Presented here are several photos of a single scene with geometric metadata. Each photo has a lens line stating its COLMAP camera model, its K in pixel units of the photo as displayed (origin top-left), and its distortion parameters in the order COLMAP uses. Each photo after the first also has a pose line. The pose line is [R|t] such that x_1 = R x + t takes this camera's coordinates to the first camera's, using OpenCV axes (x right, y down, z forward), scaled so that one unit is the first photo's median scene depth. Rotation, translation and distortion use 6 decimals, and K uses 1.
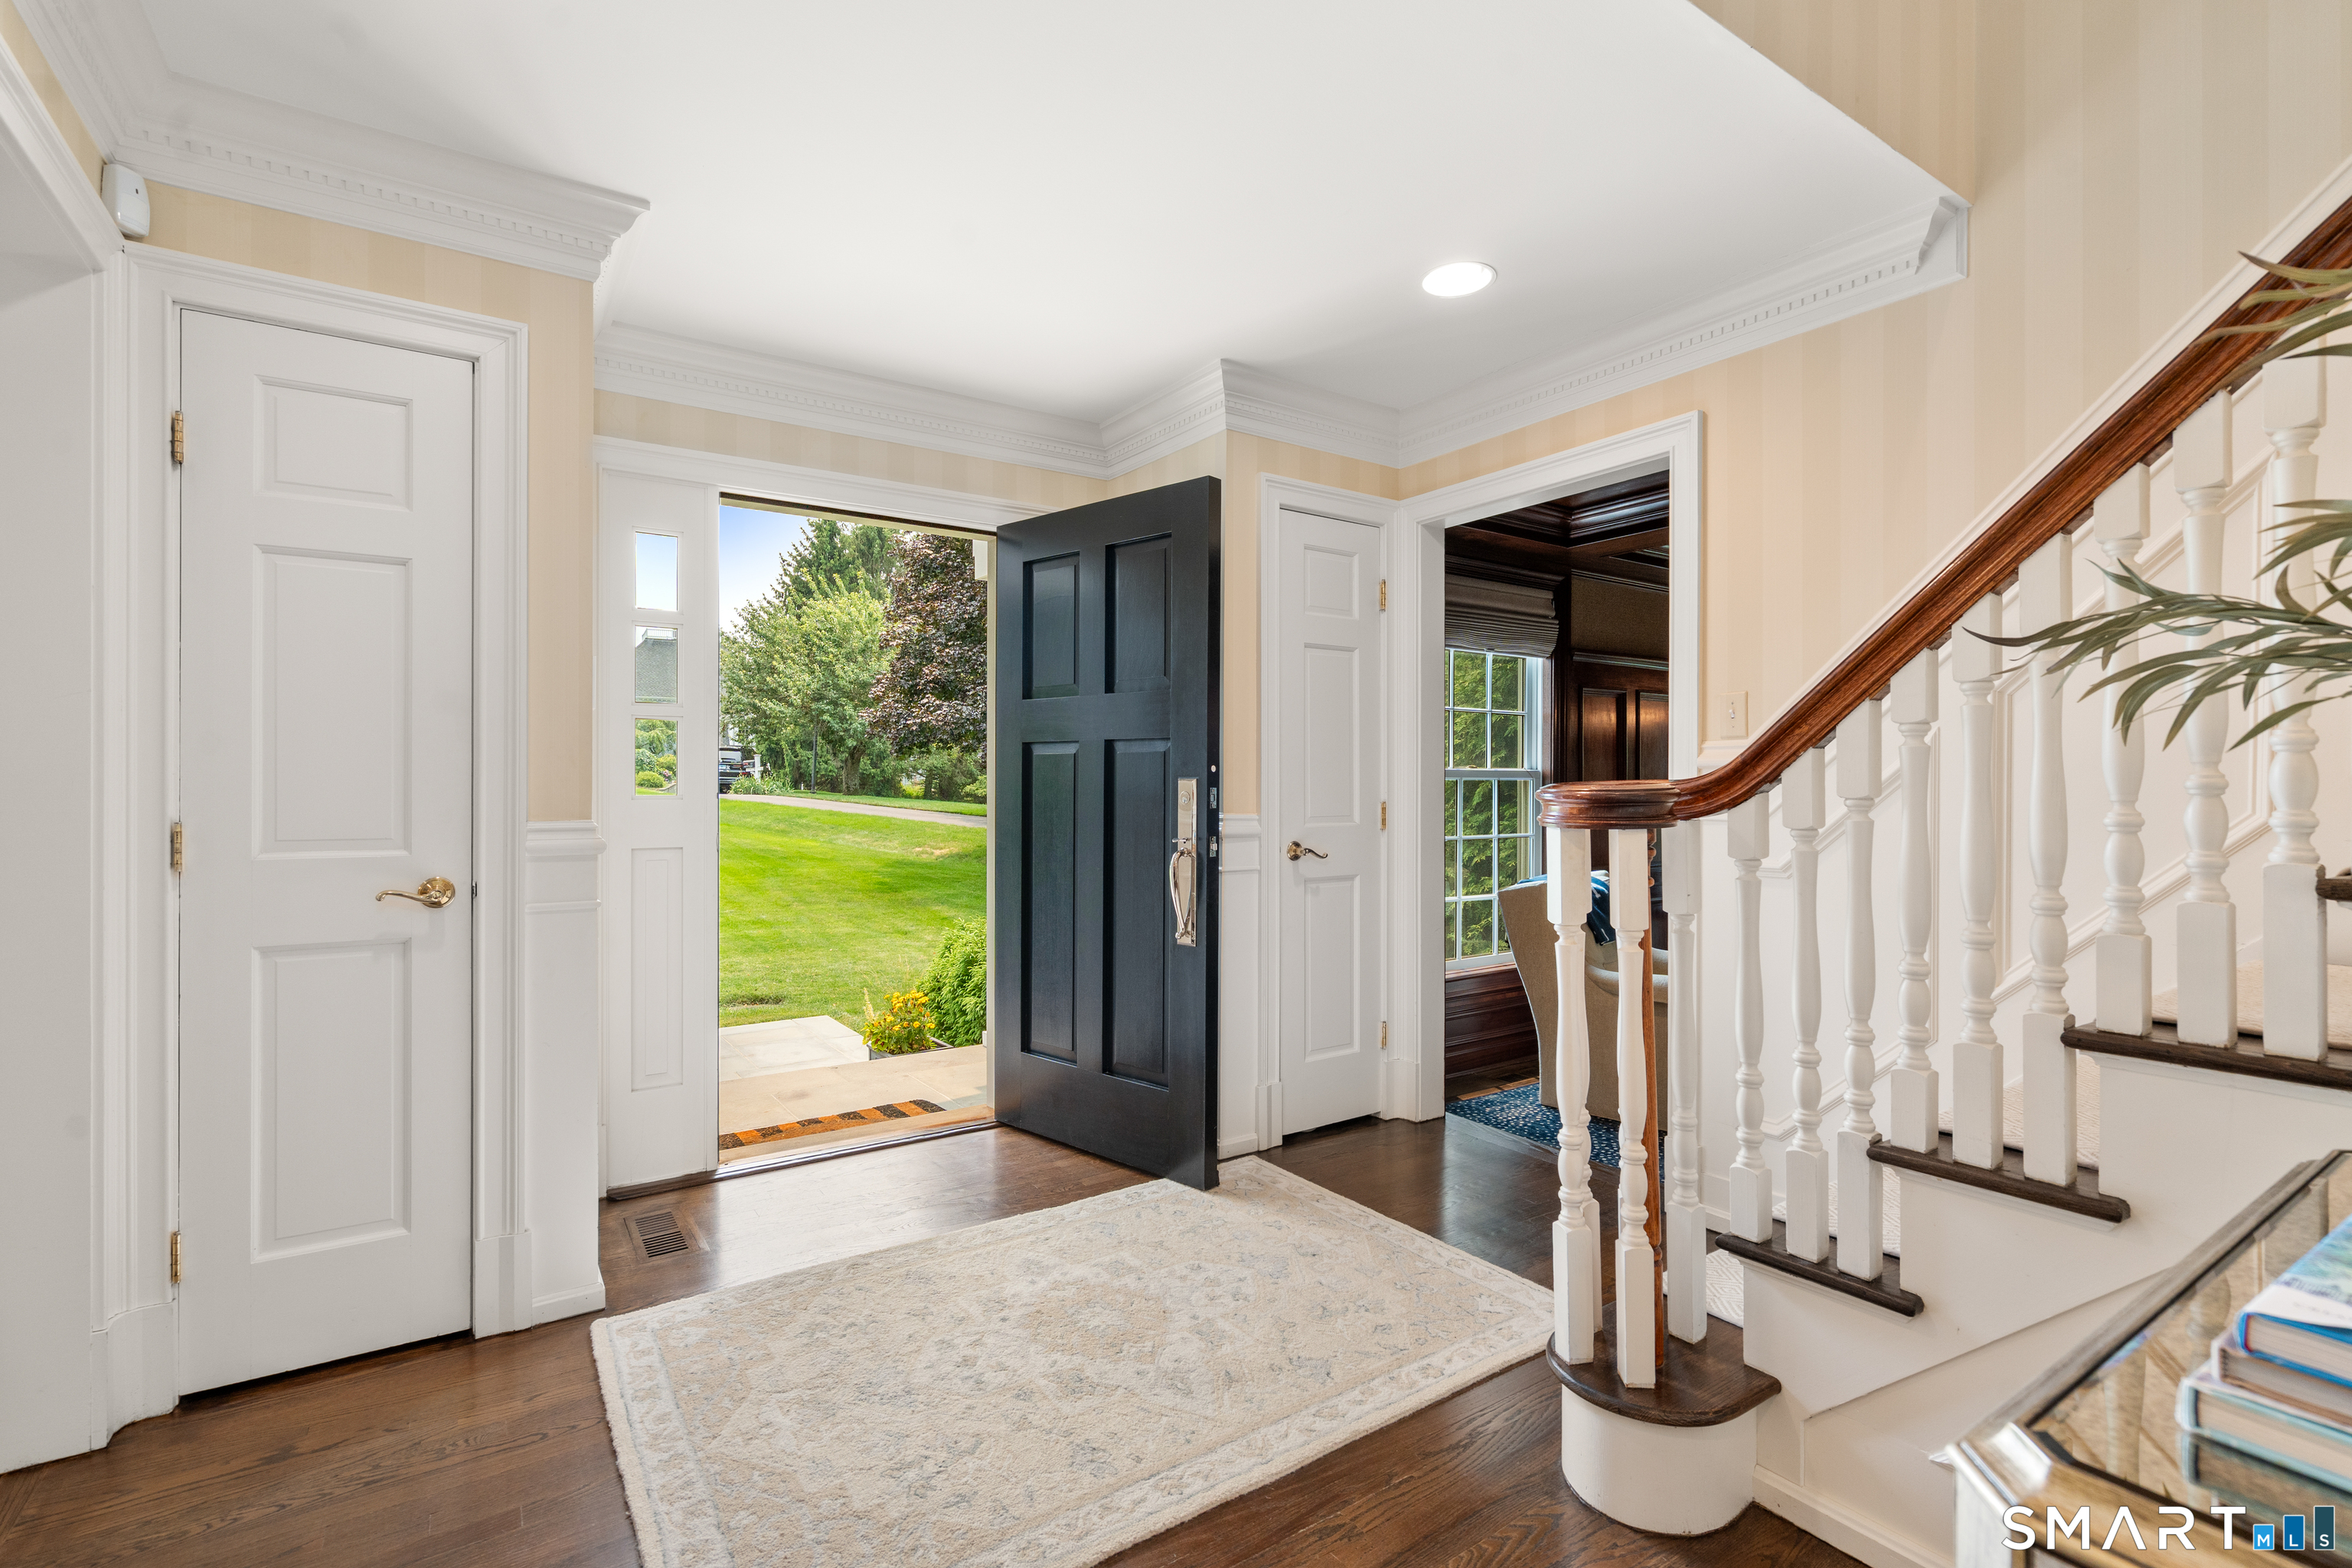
lens RADIAL K [[1066.6, 0, 1175.0], [0, 1066.6, 785.6], [0, 0, 1]] dist [-0.004444, 0.002094]
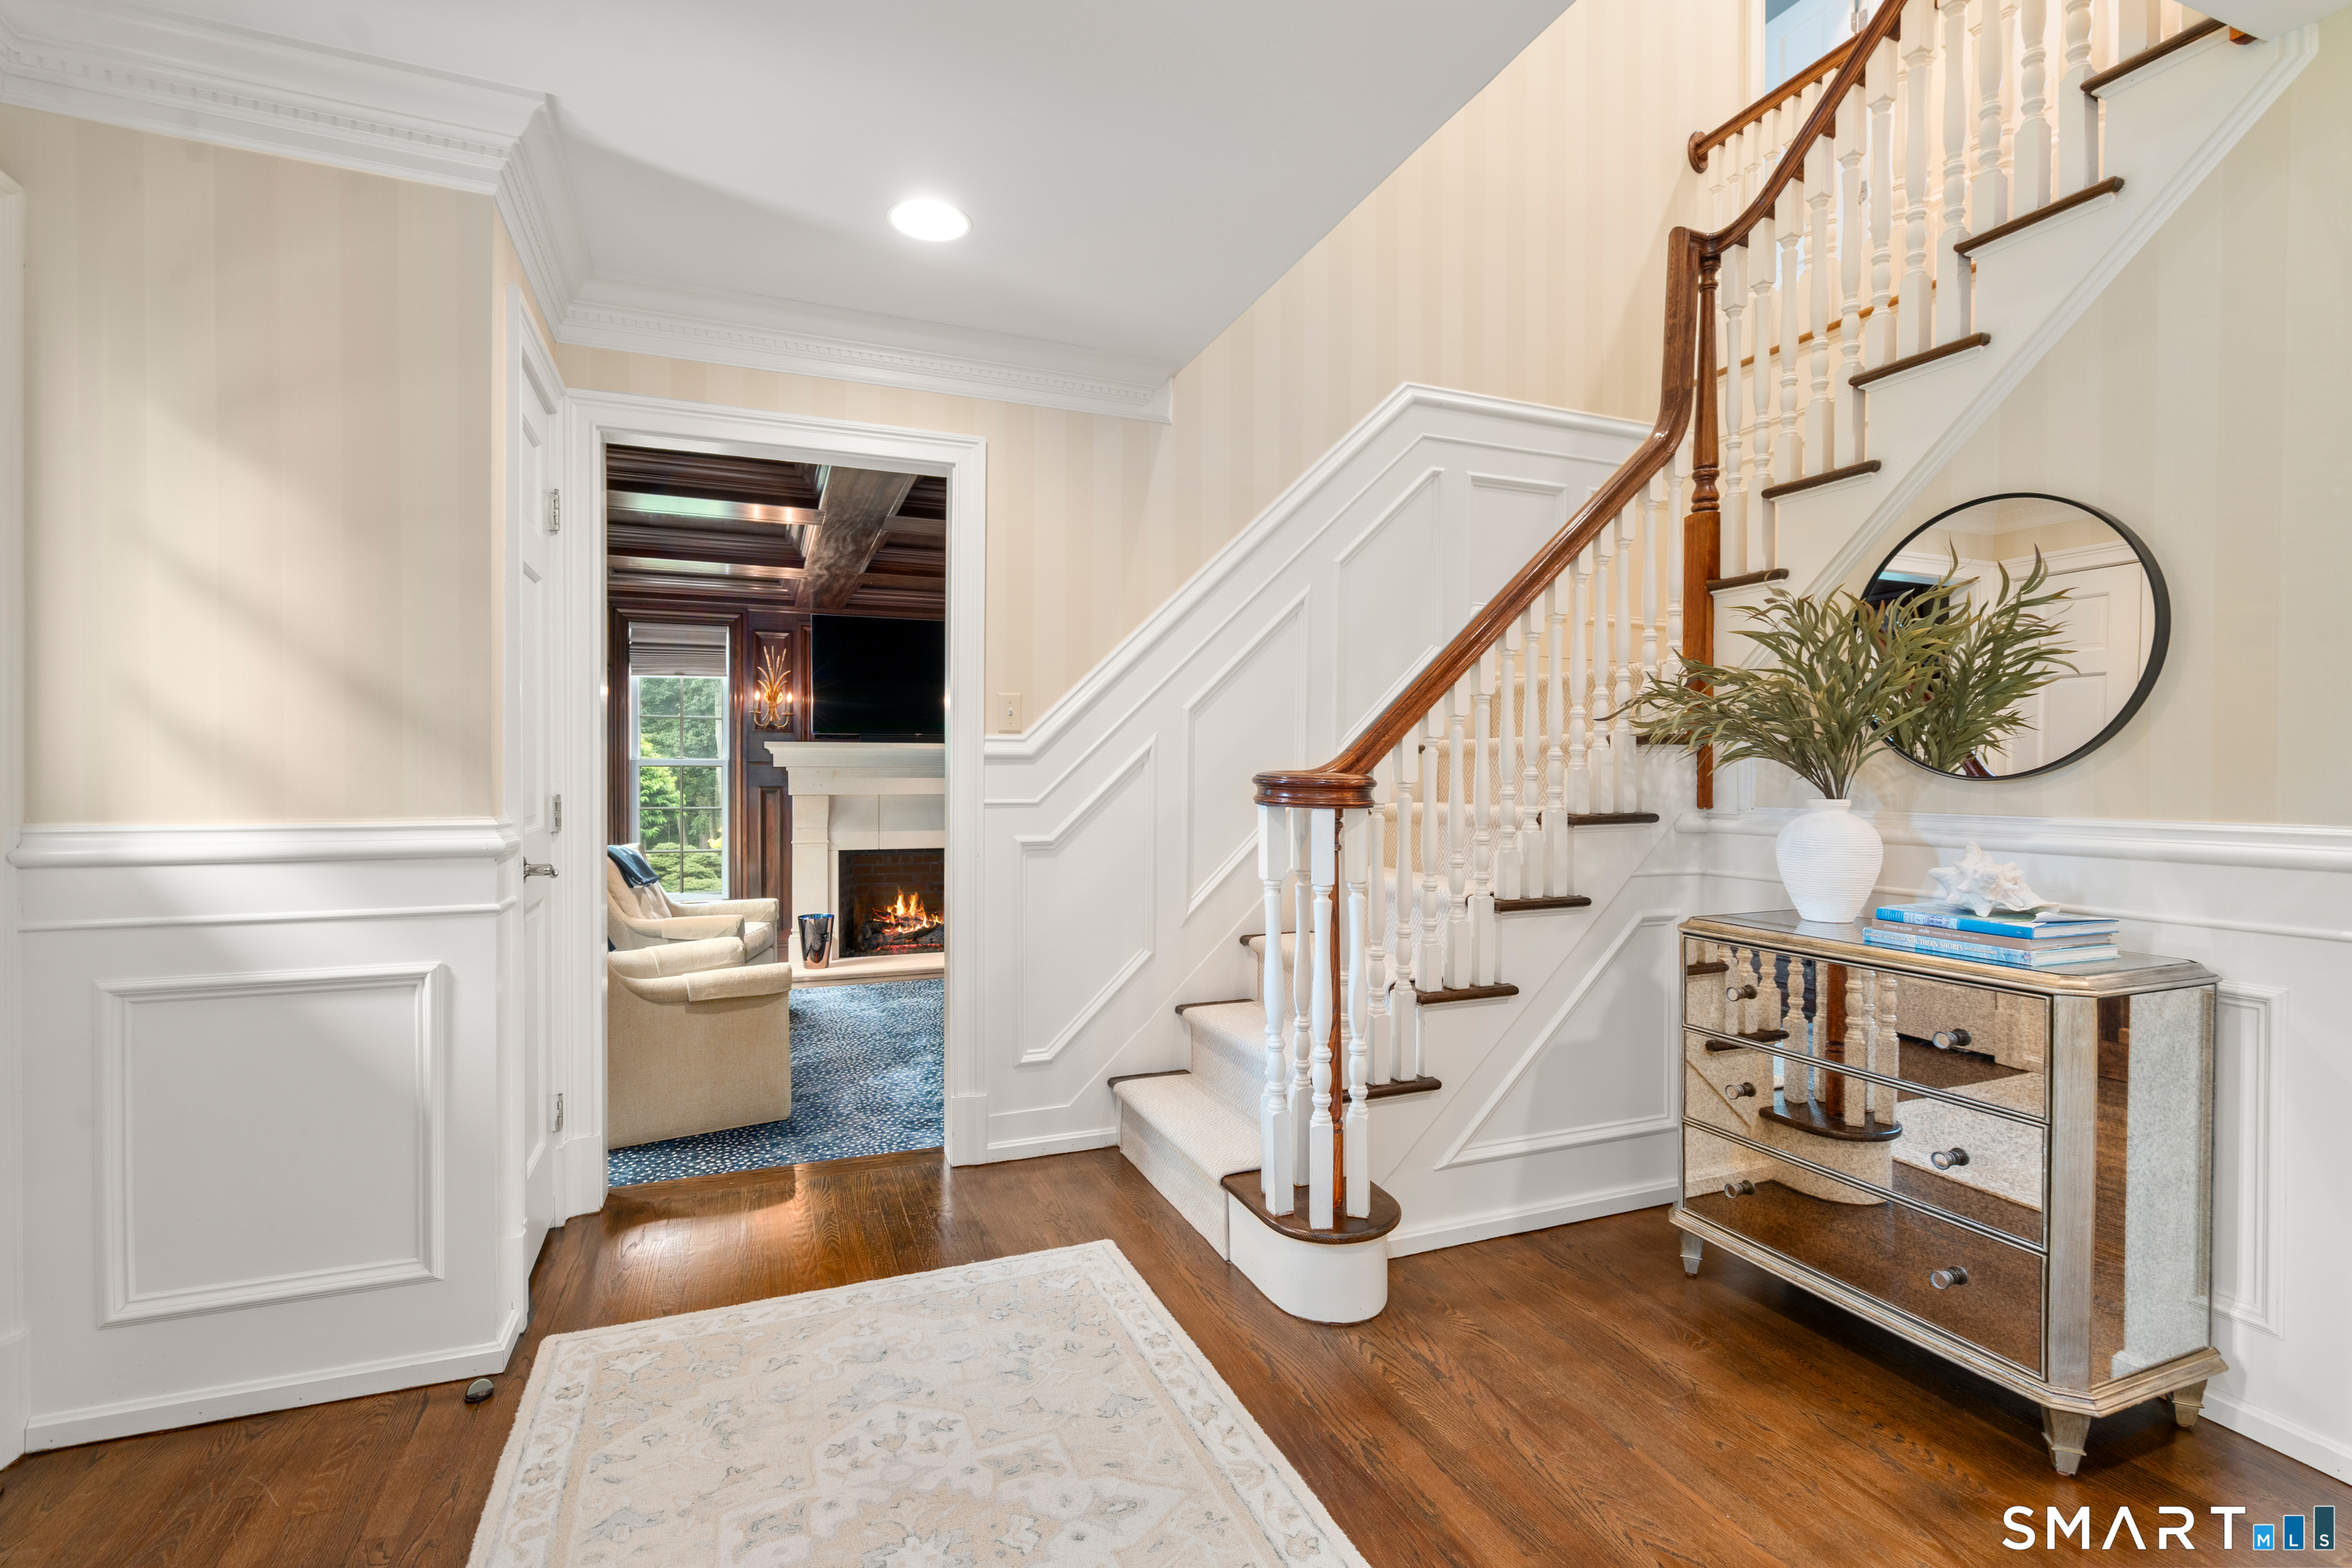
lens RADIAL K [[1066.6, 0, 1181.8], [0, 1066.6, 780.6], [0, 0, 1]] dist [-0.004444, 0.002094]
pose [[0.213336, -0.011158, 0.976915, -0.661117], [-0.004239, 0.999915, 0.012347, -0.007207], [-0.976970, -0.006776, 0.213270, 0.660136]]
